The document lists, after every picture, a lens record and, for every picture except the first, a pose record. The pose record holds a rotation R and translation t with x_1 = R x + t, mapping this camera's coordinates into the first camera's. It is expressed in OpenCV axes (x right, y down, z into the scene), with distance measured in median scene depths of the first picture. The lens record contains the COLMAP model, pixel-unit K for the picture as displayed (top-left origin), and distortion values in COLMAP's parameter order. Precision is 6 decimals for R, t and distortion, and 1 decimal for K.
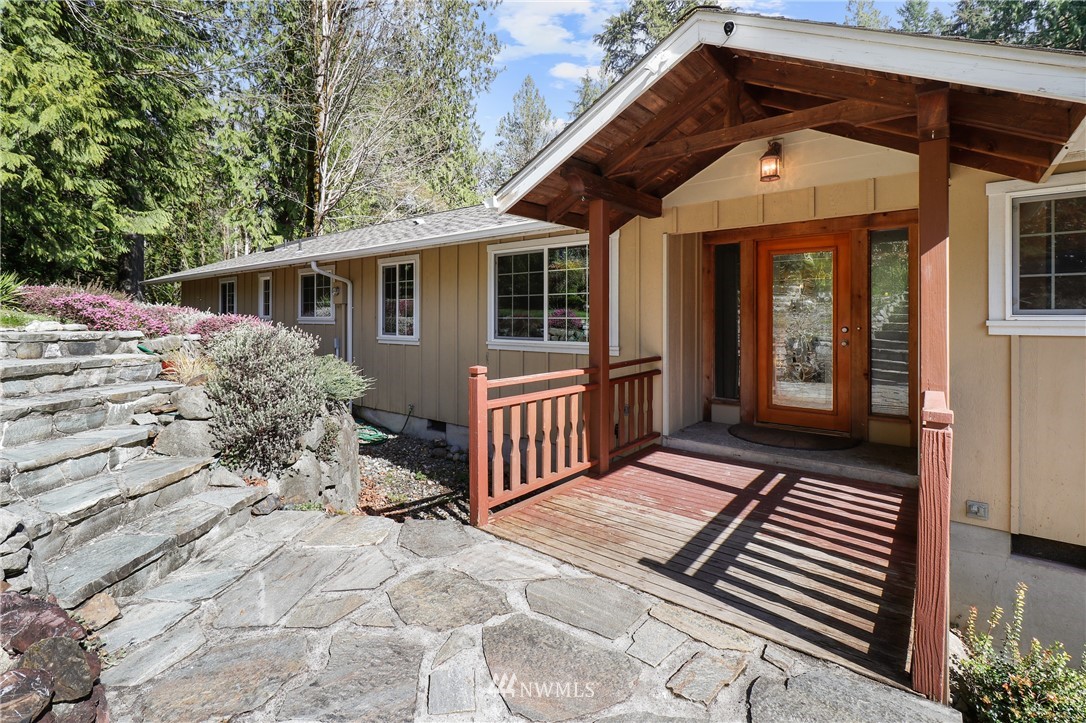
lens RADIAL K [[512.0, 0, 543.0], [0, 512.0, 318.7], [0, 0, 1]] dist [-0.000618, -0.000140]
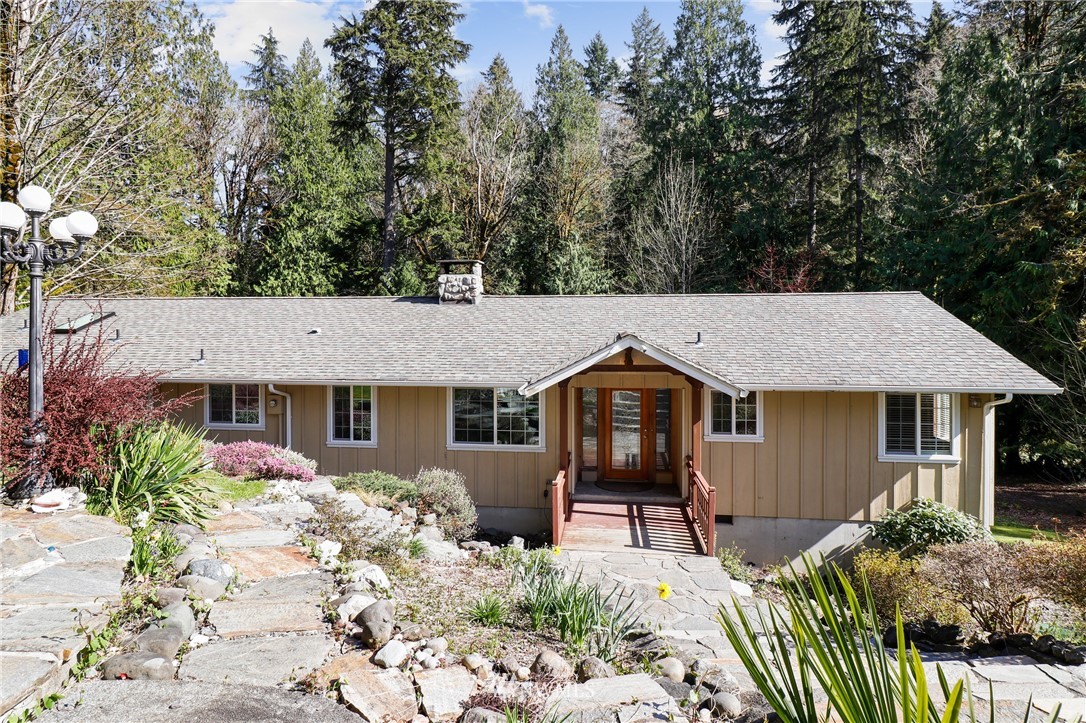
lens RADIAL K [[619.9, 0, 541.6], [0, 619.9, 323.5], [0, 0, 1]] dist [0.000926, 0.000113]
pose [[0.848746, -0.001919, 0.528797, -1.817938], [-0.000454, 0.999990, 0.004357, -0.699359], [-0.528801, -0.003937, 0.848737, -1.505735]]
